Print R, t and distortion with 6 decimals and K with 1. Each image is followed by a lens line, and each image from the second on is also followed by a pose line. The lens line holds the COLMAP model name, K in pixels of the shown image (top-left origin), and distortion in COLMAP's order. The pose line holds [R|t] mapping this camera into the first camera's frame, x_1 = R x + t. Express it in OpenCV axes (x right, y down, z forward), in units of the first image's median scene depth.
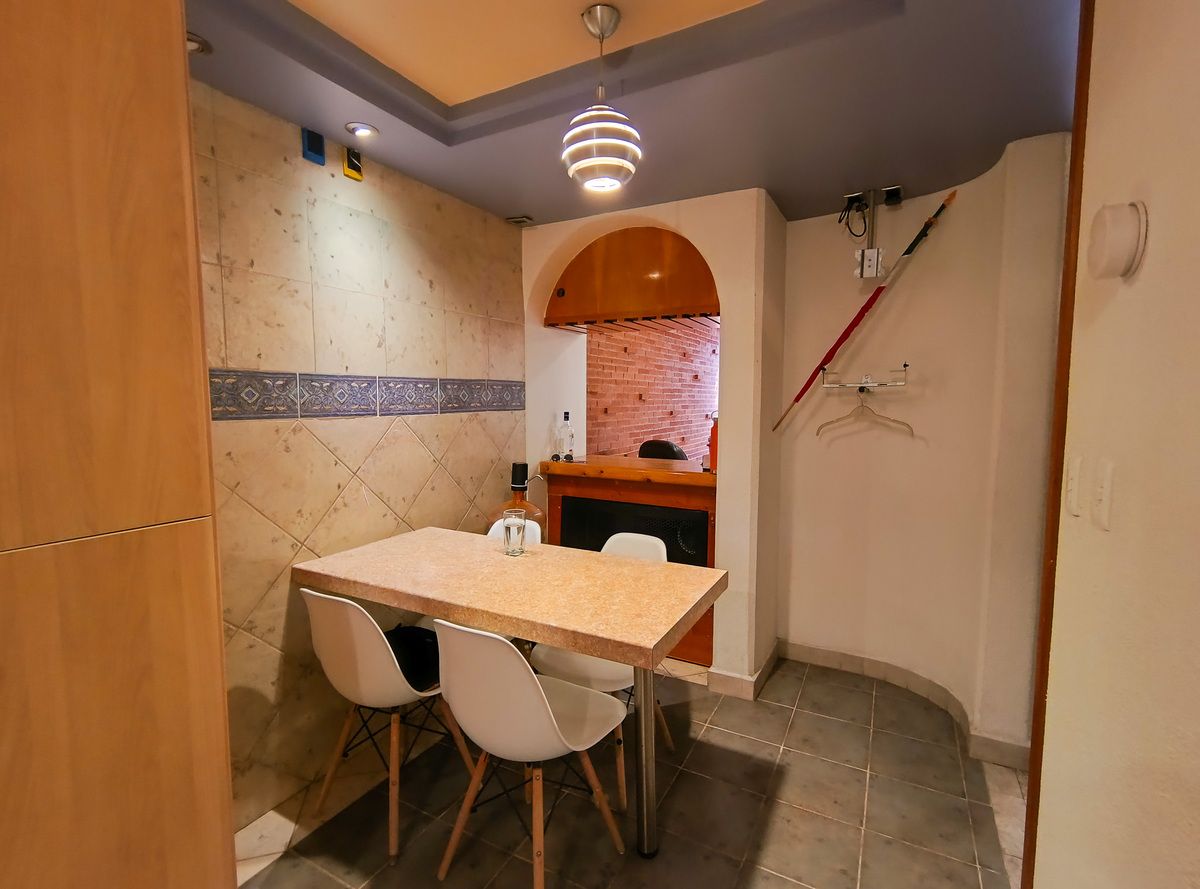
lens RADIAL K [[546.4, 0, 604.7], [0, 546.4, 443.3], [0, 0, 1]] dist [-0.002495, -0.001040]
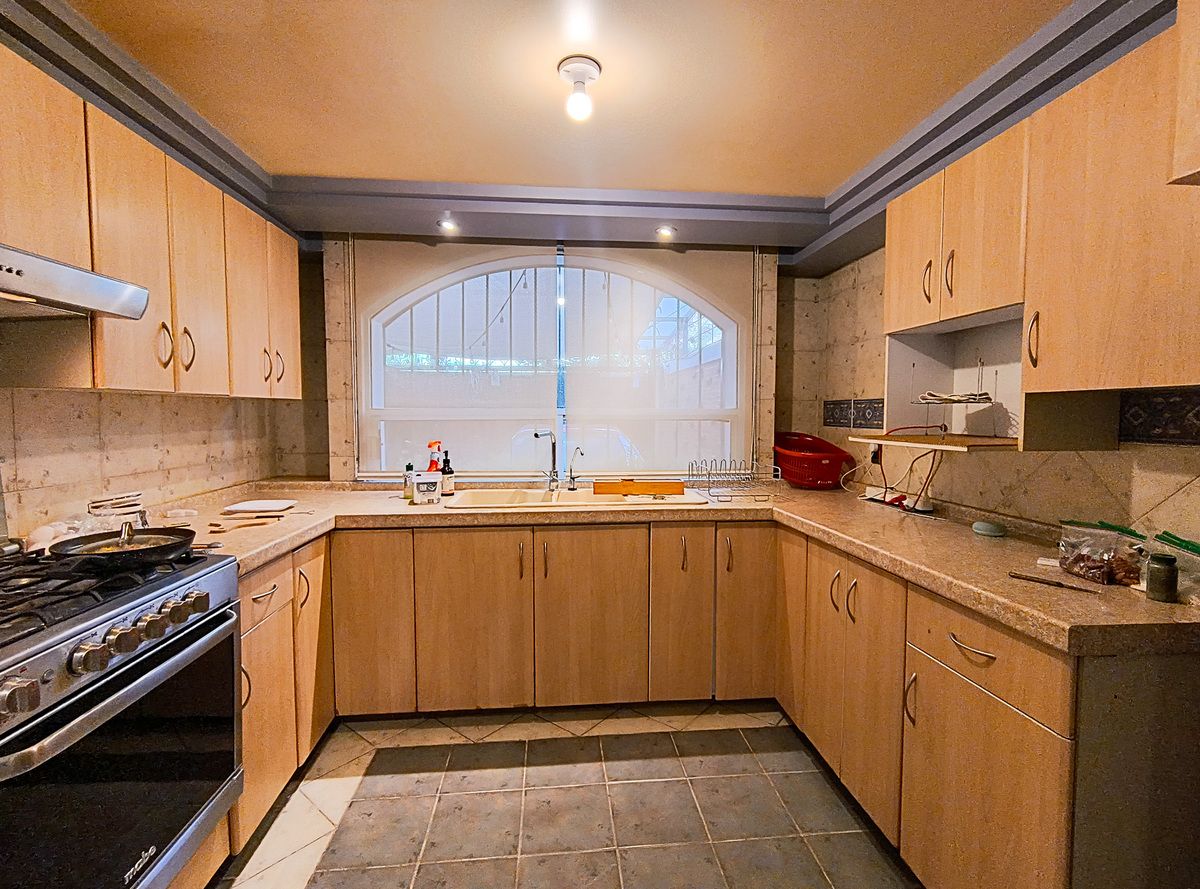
lens RADIAL K [[546.4, 0, 604.7], [0, 546.4, 443.3], [0, 0, 1]] dist [-0.002495, -0.001040]
pose [[-0.845923, 0.020092, -0.532926, 1.027525], [-0.056066, 0.990402, 0.126335, -0.168246], [0.530350, 0.136749, -0.836677, 2.025788]]
